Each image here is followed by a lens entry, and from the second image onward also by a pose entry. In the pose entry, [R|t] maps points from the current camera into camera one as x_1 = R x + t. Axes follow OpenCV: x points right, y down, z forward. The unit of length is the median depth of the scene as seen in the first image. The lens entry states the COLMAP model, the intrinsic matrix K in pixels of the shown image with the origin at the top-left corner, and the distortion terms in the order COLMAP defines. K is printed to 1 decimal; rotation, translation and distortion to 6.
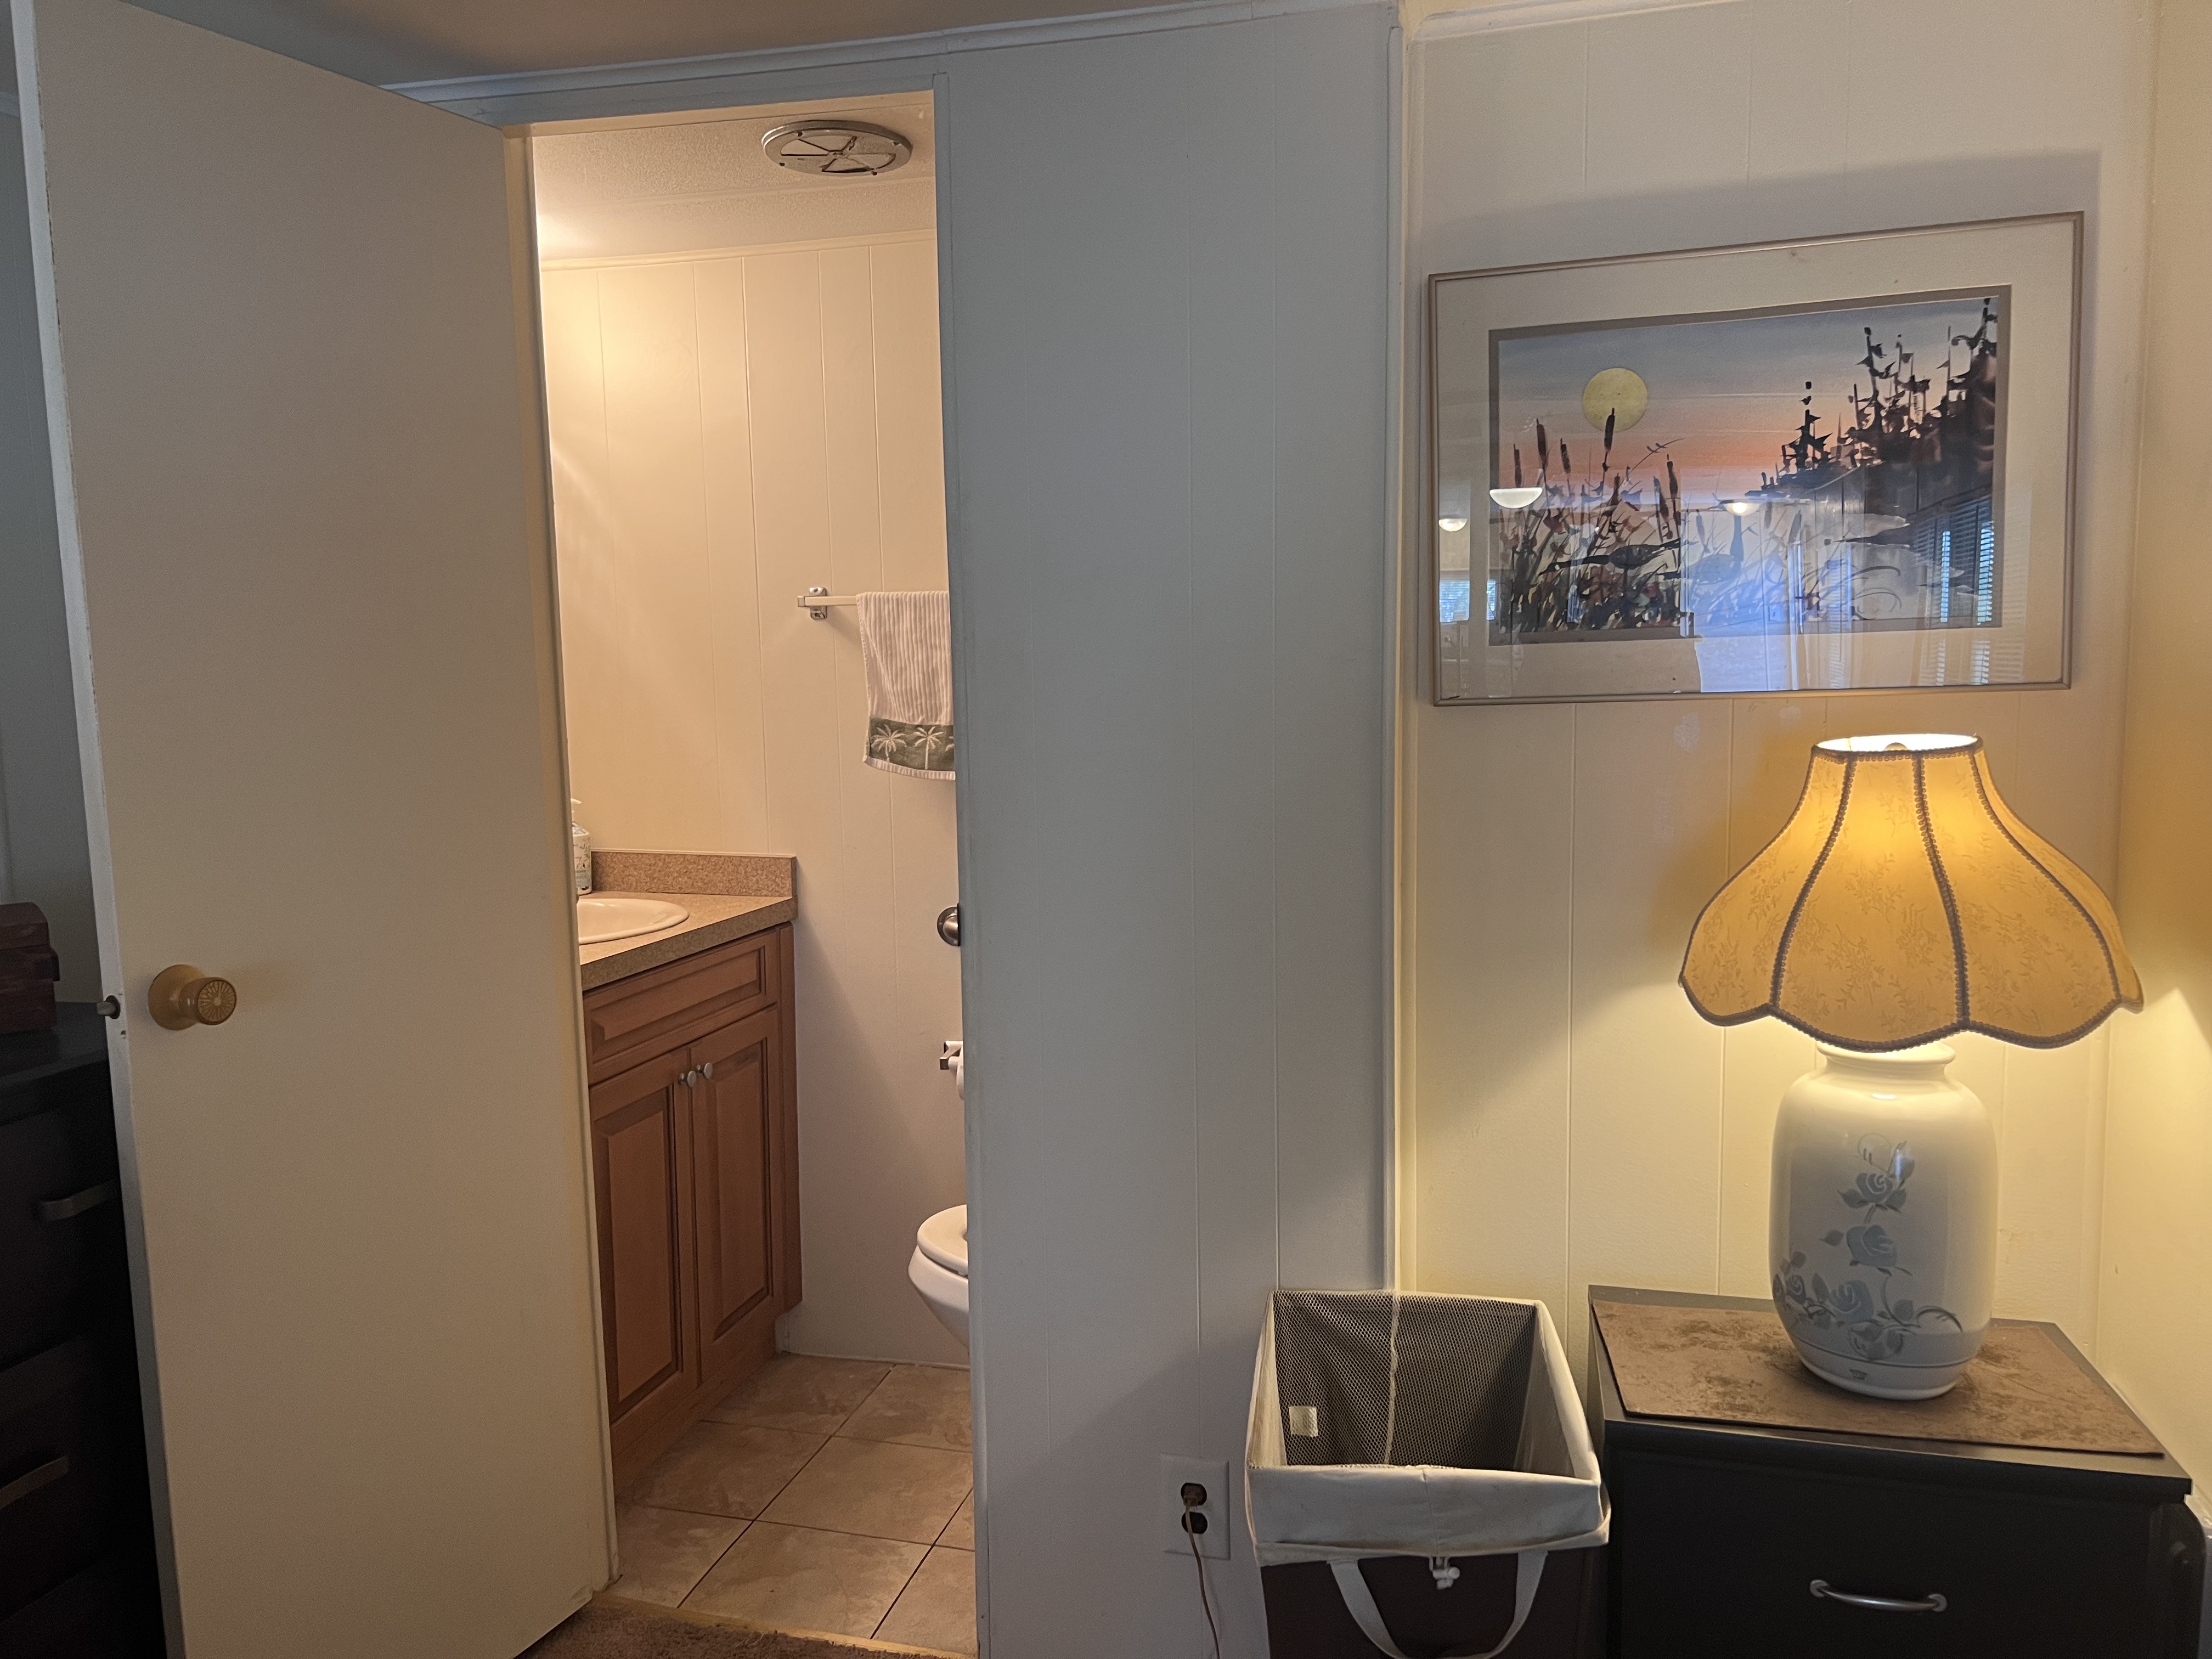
lens RADIAL K [[1675.2, 0, 1112.3], [0, 1675.2, 831.2], [0, 0, 1]] dist [0.062154, -0.075235]
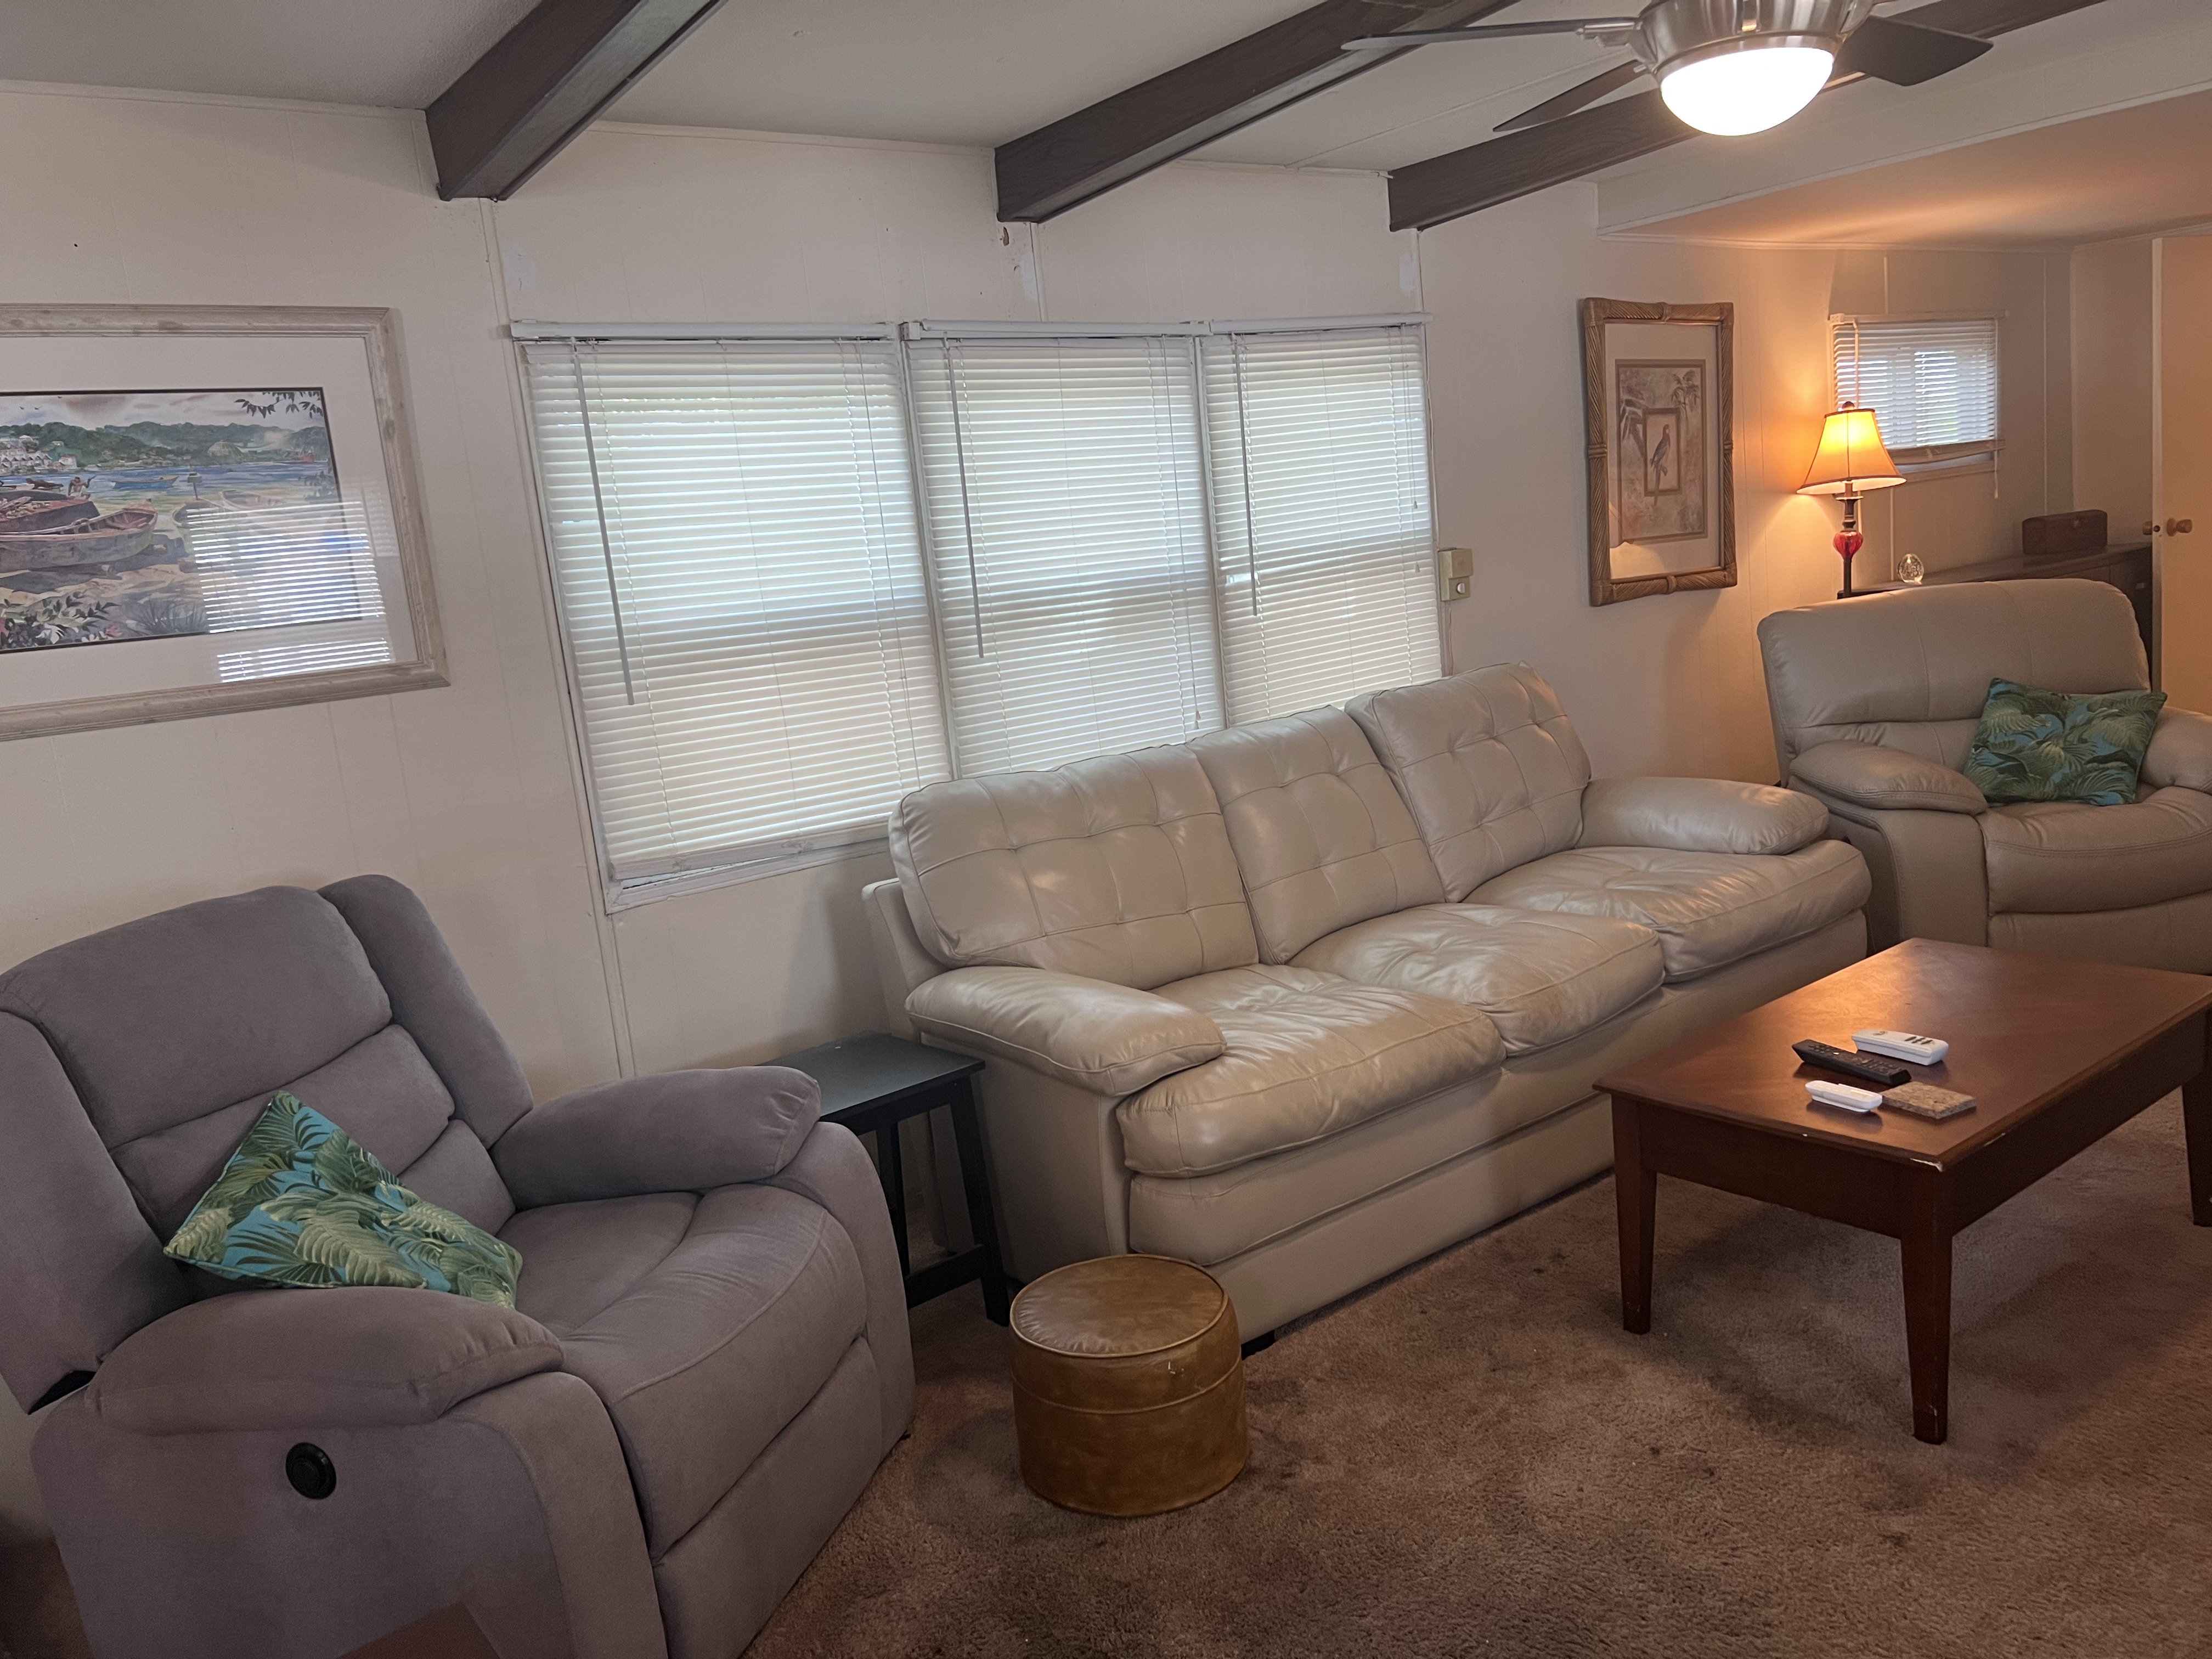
lens RADIAL K [[1675.2, 0, 1106.4], [0, 1675.2, 840.3], [0, 0, 1]] dist [0.062154, -0.075235]
pose [[0.799045, 0.039834, -0.599950, -0.170069], [0.027665, 0.994311, 0.102864, 0.276699], [0.600634, -0.098790, 0.793397, -2.681553]]
